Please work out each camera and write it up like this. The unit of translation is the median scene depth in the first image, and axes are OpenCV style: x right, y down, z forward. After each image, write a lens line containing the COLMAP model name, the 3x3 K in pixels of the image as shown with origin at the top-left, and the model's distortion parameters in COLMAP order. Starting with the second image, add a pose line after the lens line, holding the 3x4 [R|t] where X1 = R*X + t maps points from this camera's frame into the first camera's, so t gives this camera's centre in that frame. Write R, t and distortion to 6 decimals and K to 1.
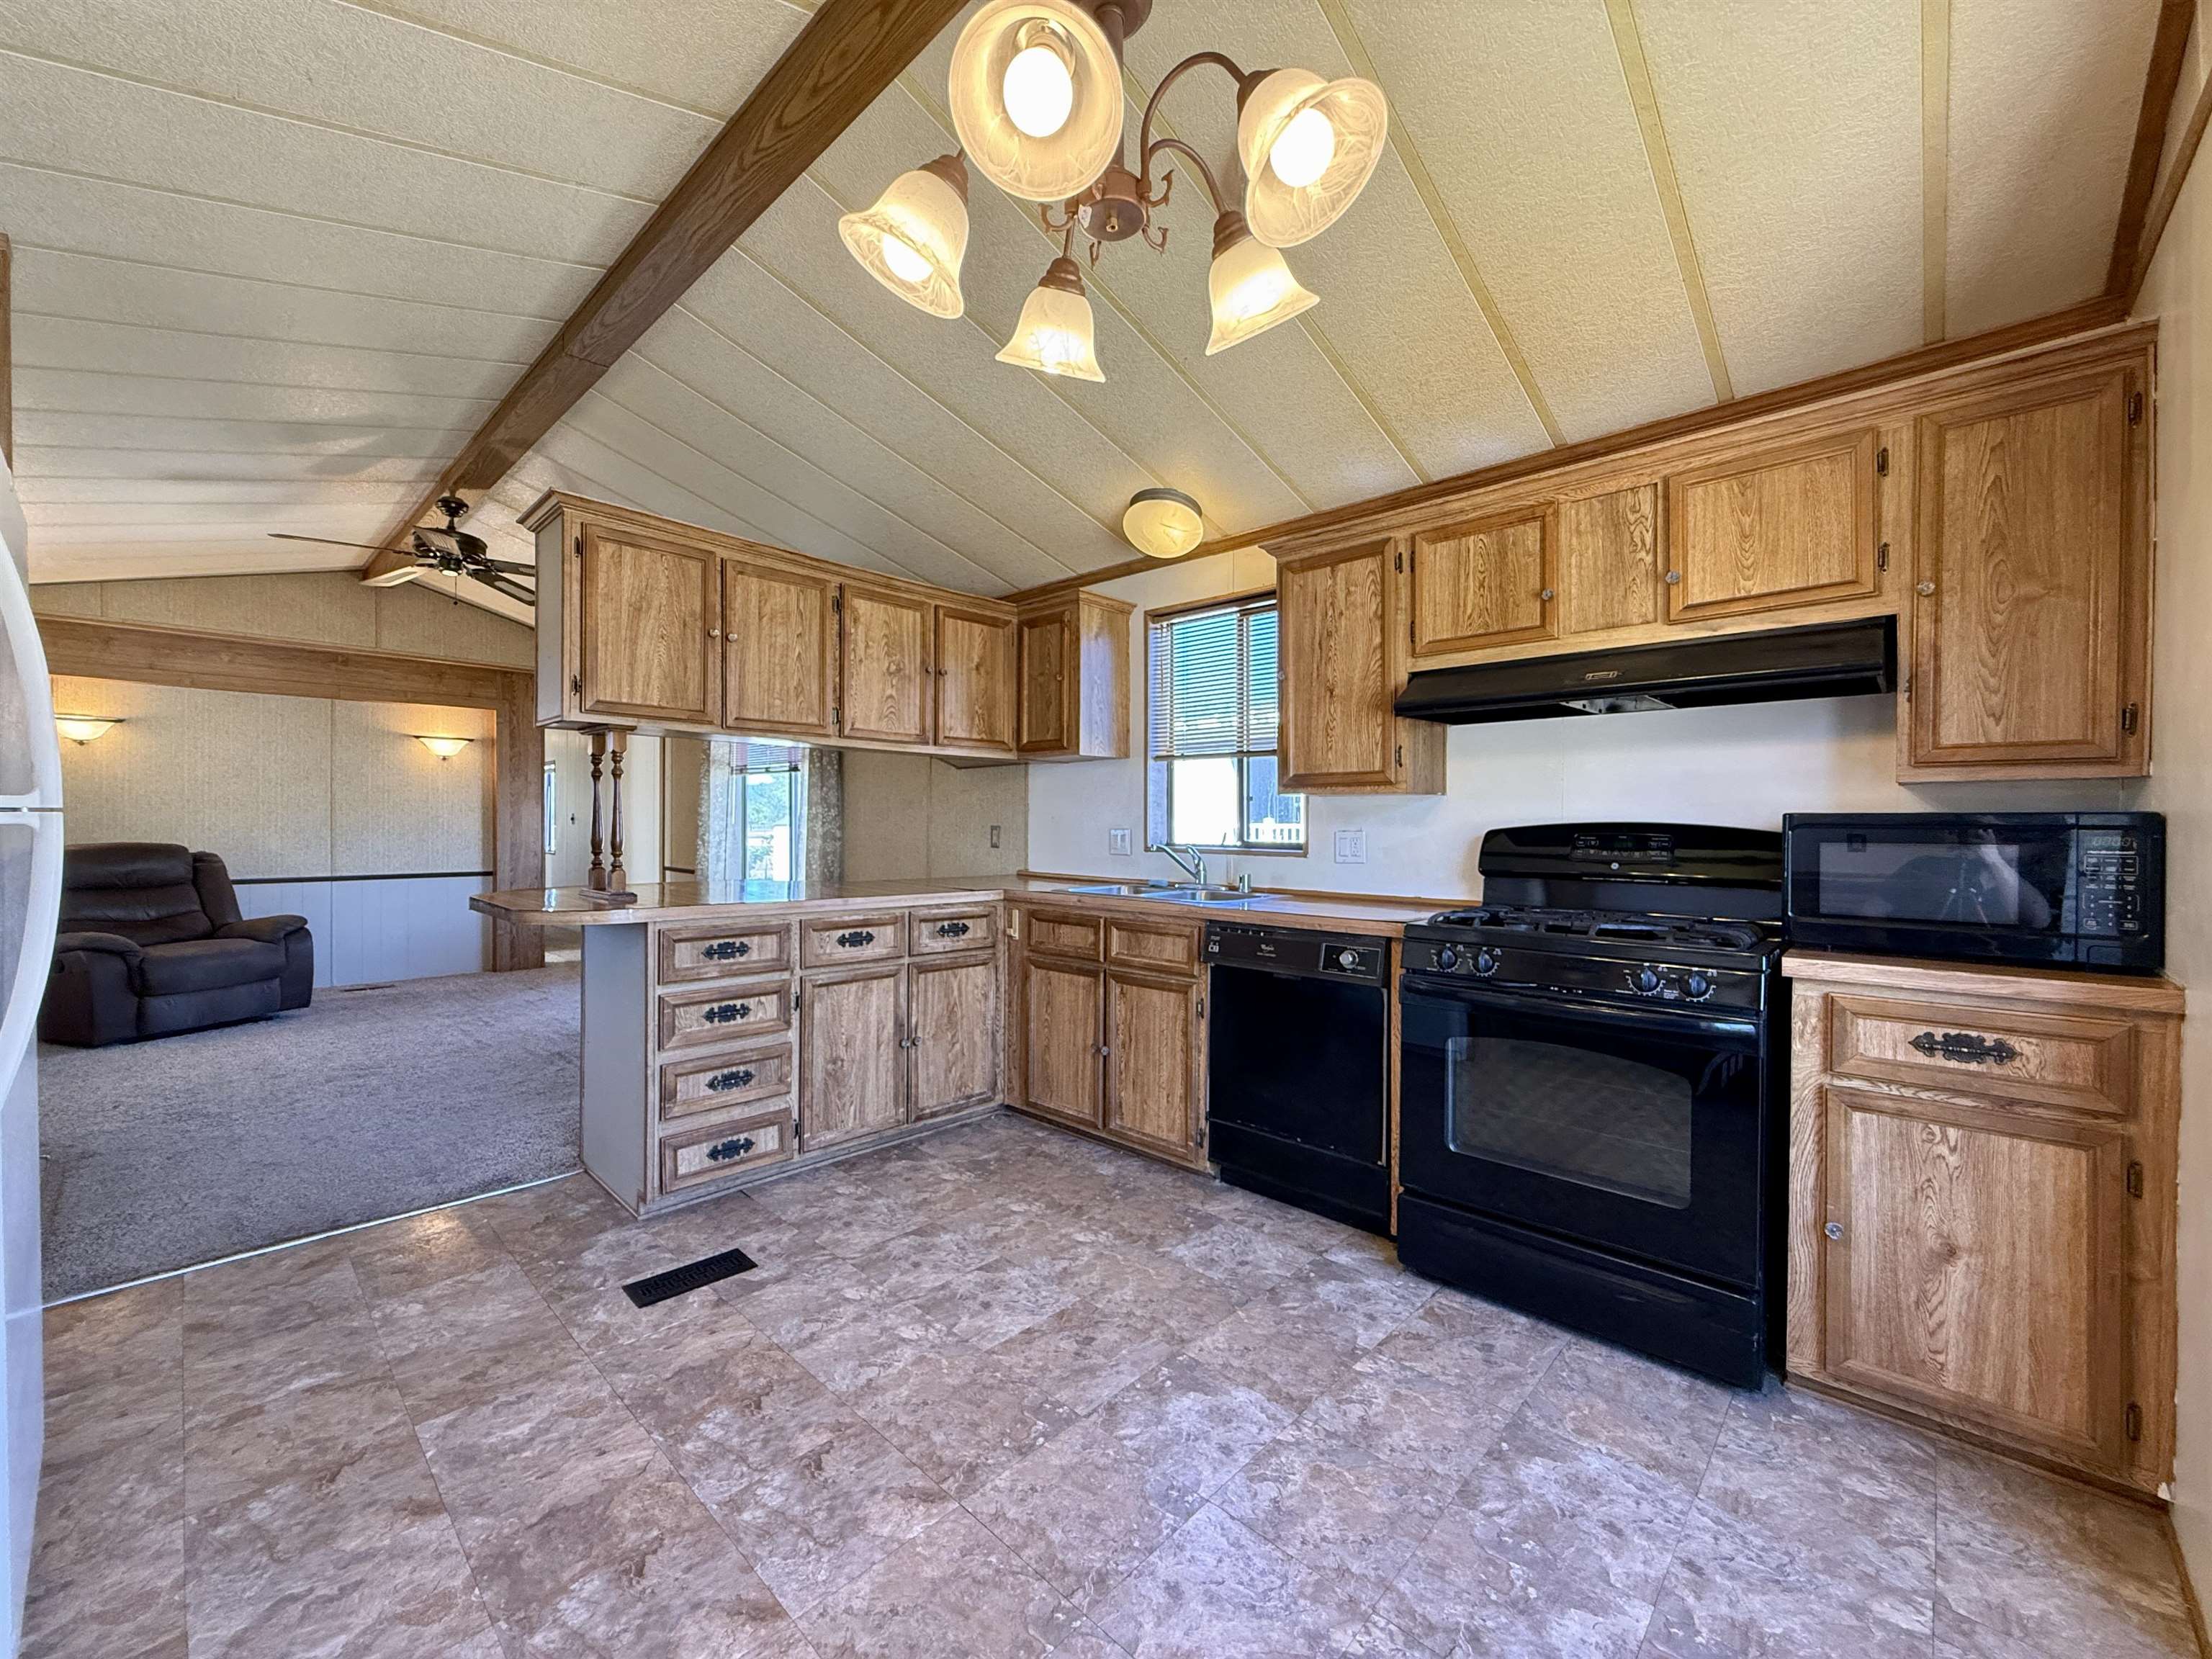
lens RADIAL K [[880.9, 0, 1096.3], [0, 880.9, 828.5], [0, 0, 1]] dist [-0.000017, 0.000095]
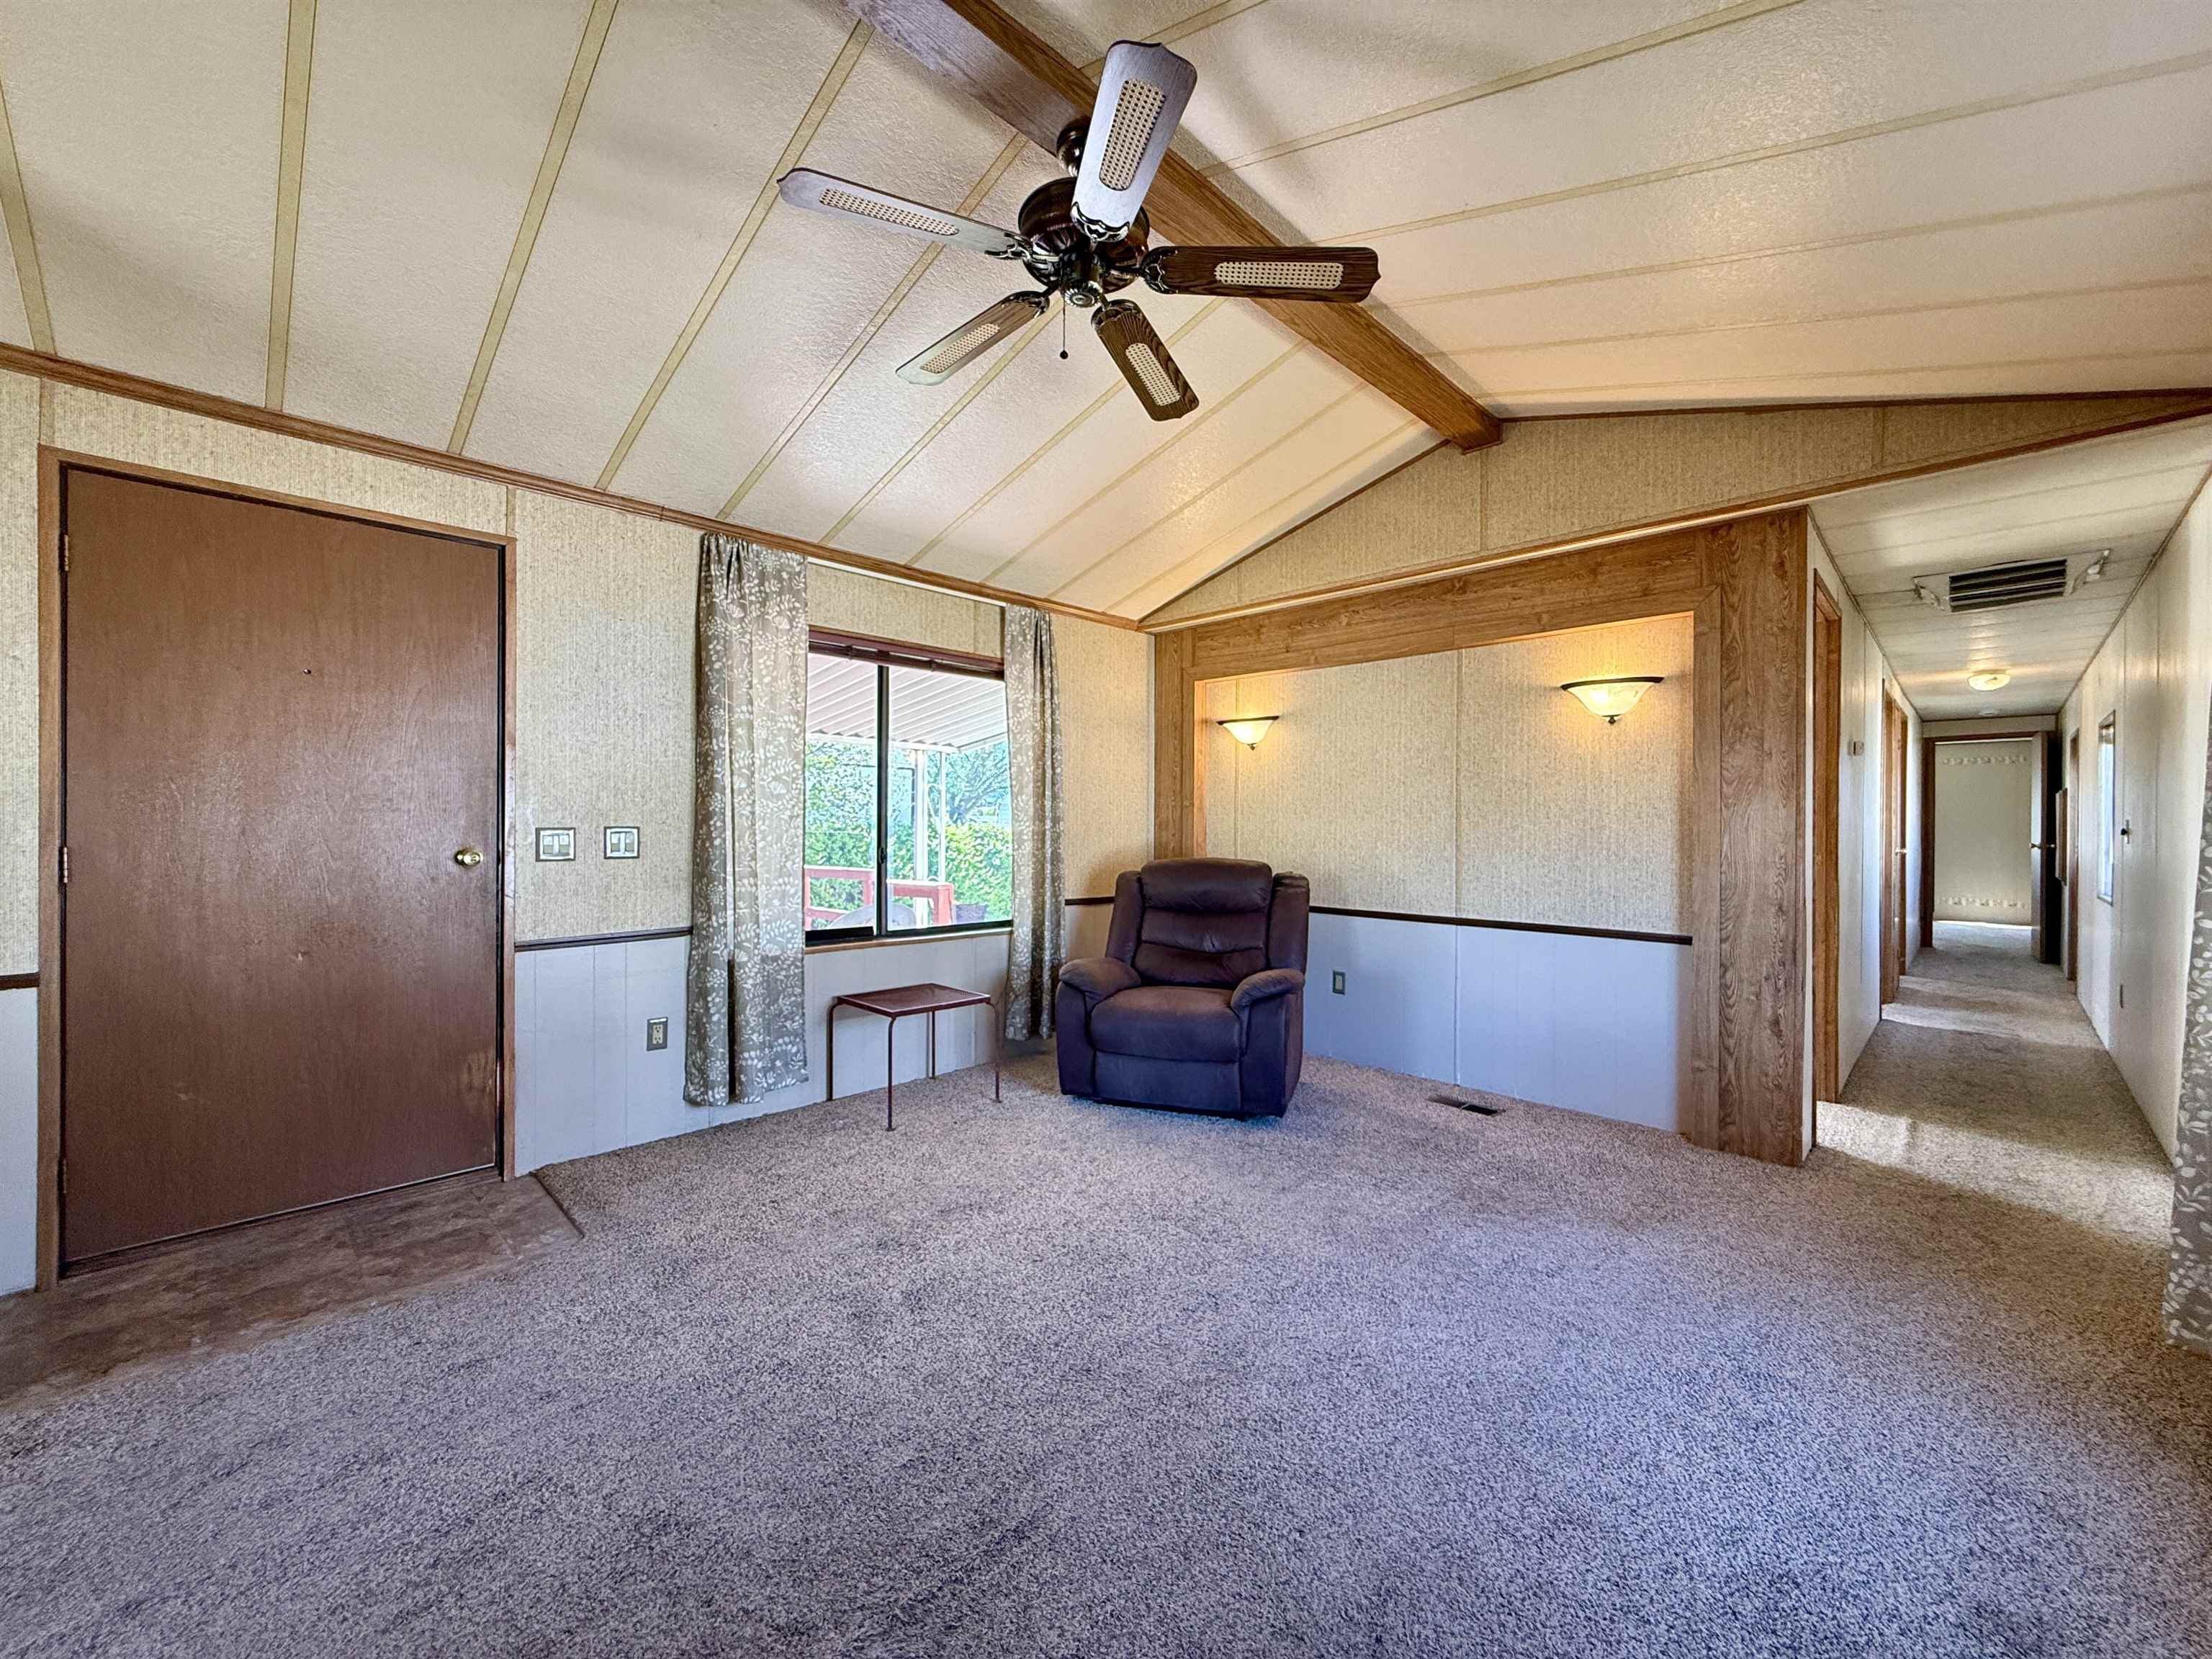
lens RADIAL K [[878.8, 0, 1108.8], [0, 878.8, 828.3], [0, 0, 1]] dist [-0.003772, -0.000222]
pose [[-0.023071, -0.000298, -0.999734, -0.430437], [-0.012348, 0.999924, -0.000013, -0.020127], [0.999658, 0.012344, -0.023073, 1.602415]]
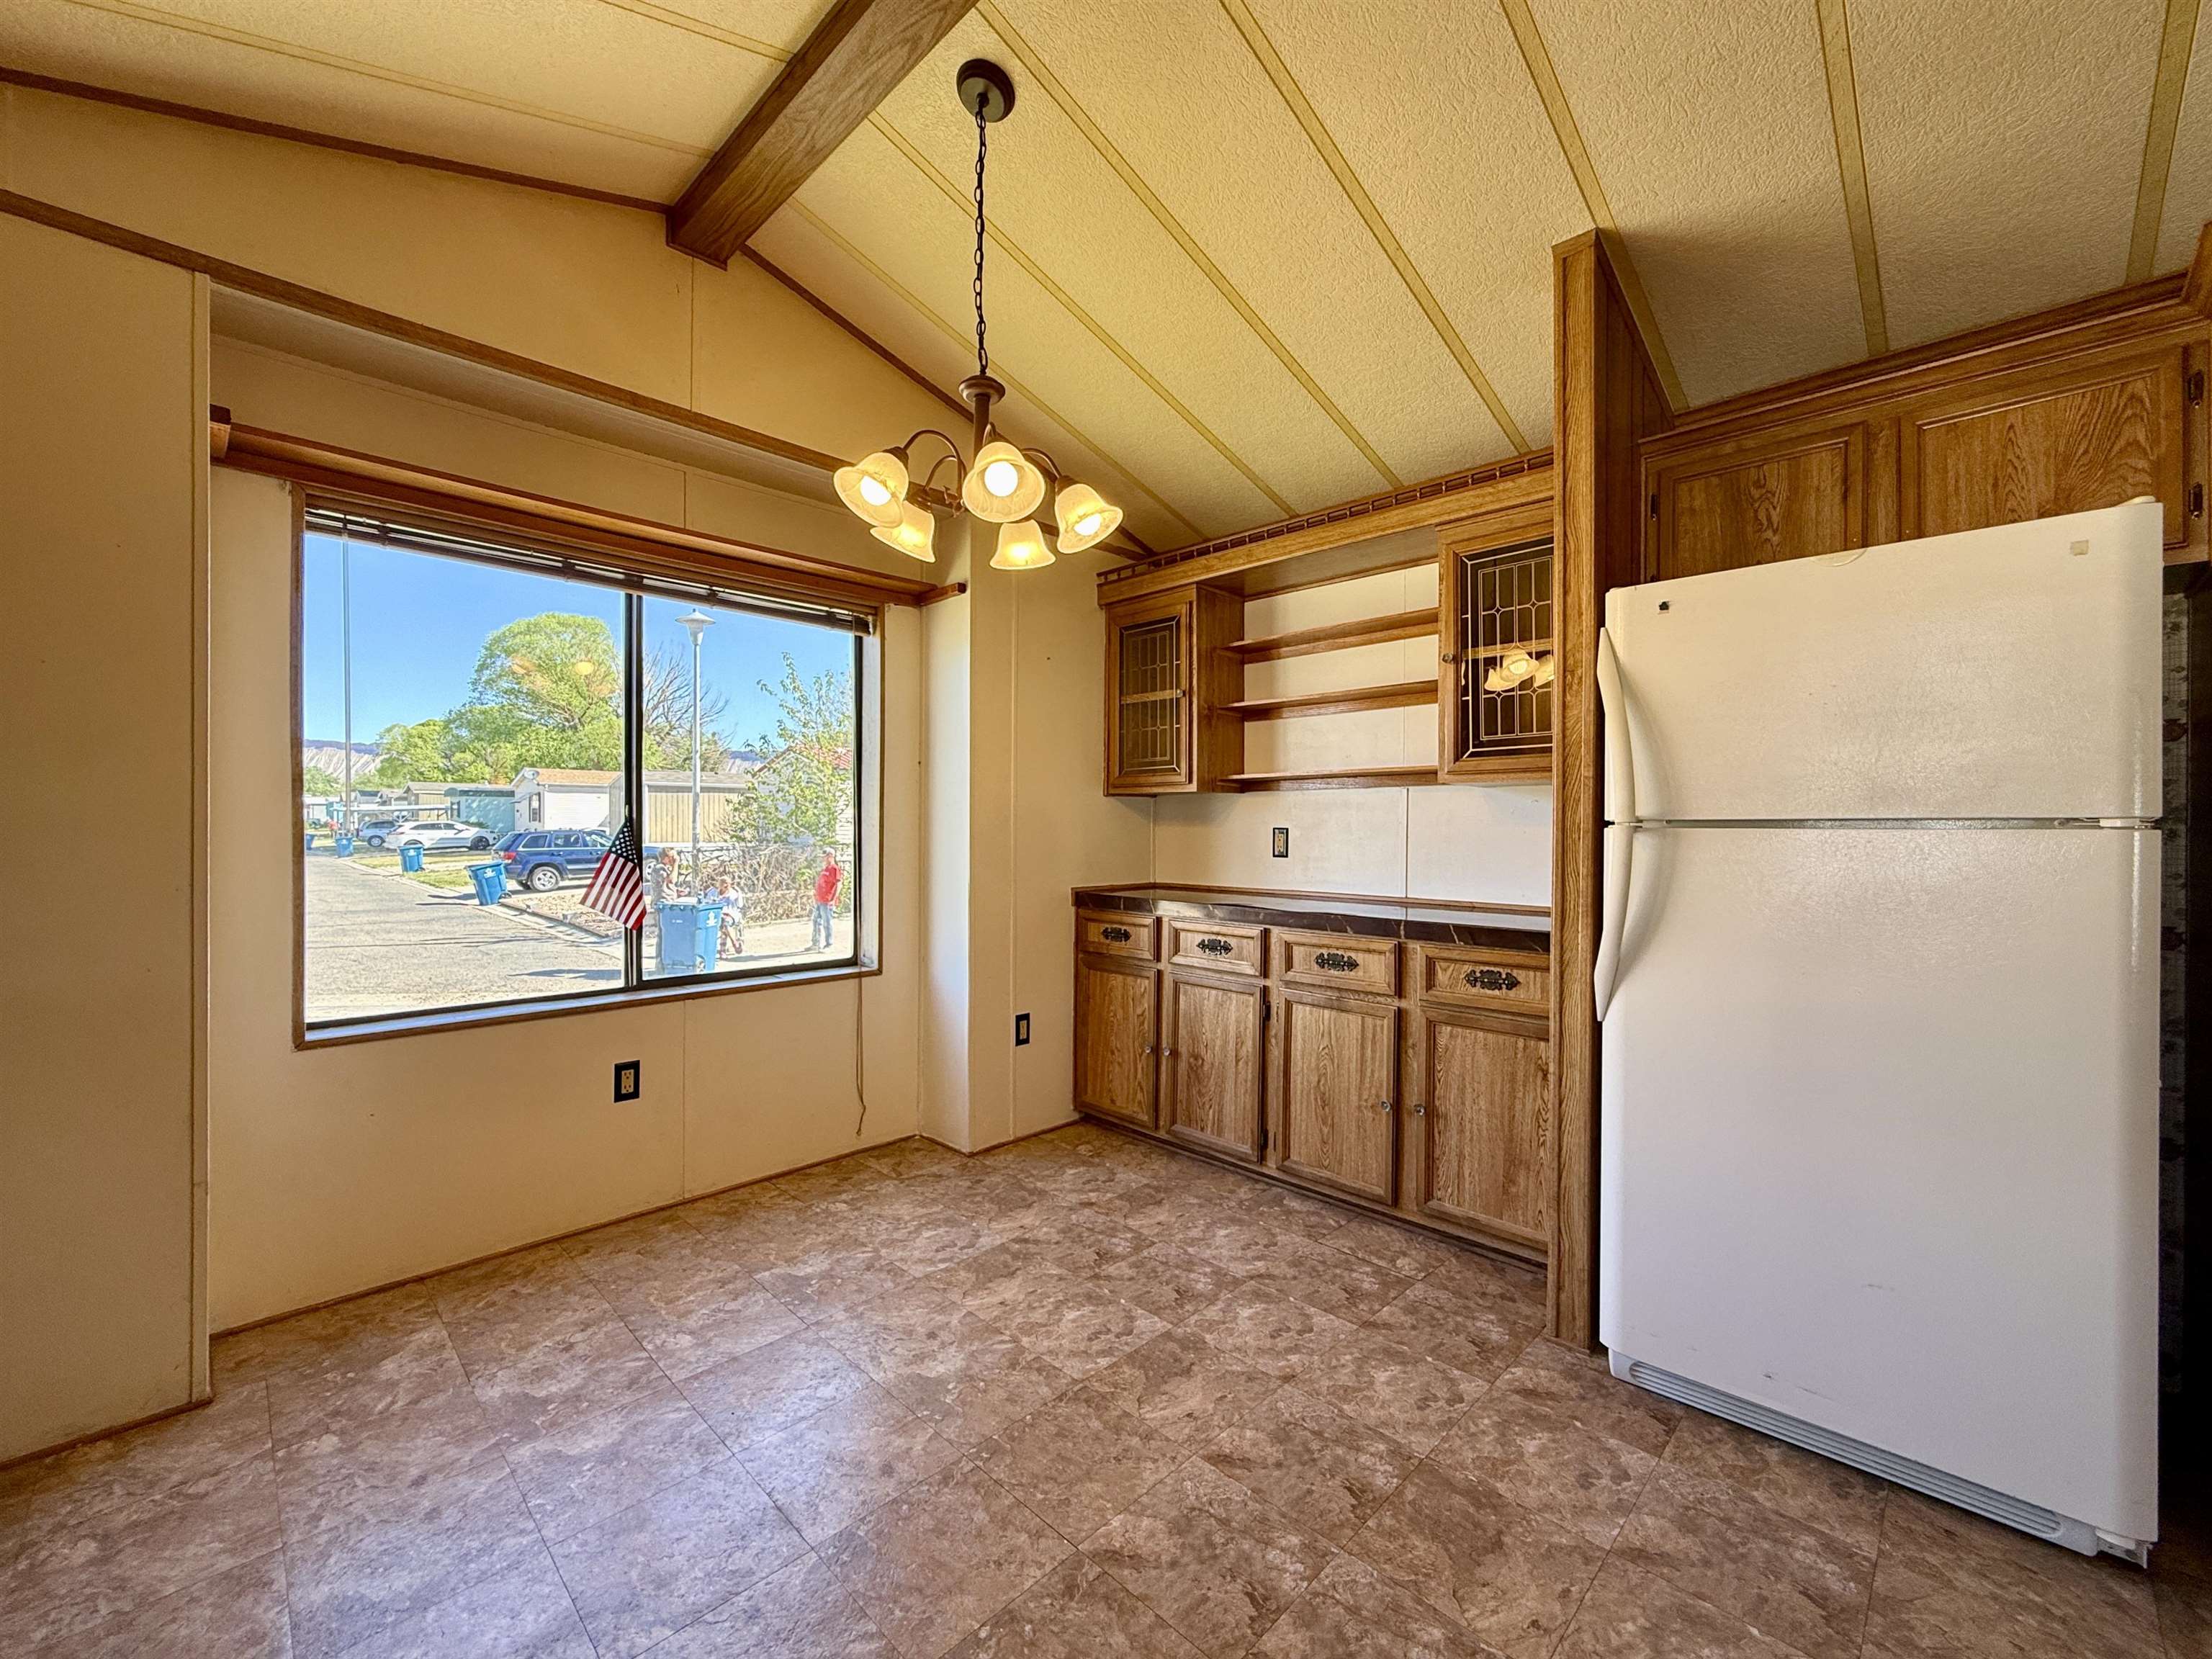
lens RADIAL K [[896.3, 0, 1097.1], [0, 896.3, 830.1], [0, 0, 1]] dist [-0.000560, 0.000099]
pose [[-0.999687, -0.011532, 0.022210, -0.099658], [-0.011215, 0.999835, 0.014316, -0.009177], [-0.022372, 0.014063, -0.999651, 1.030673]]
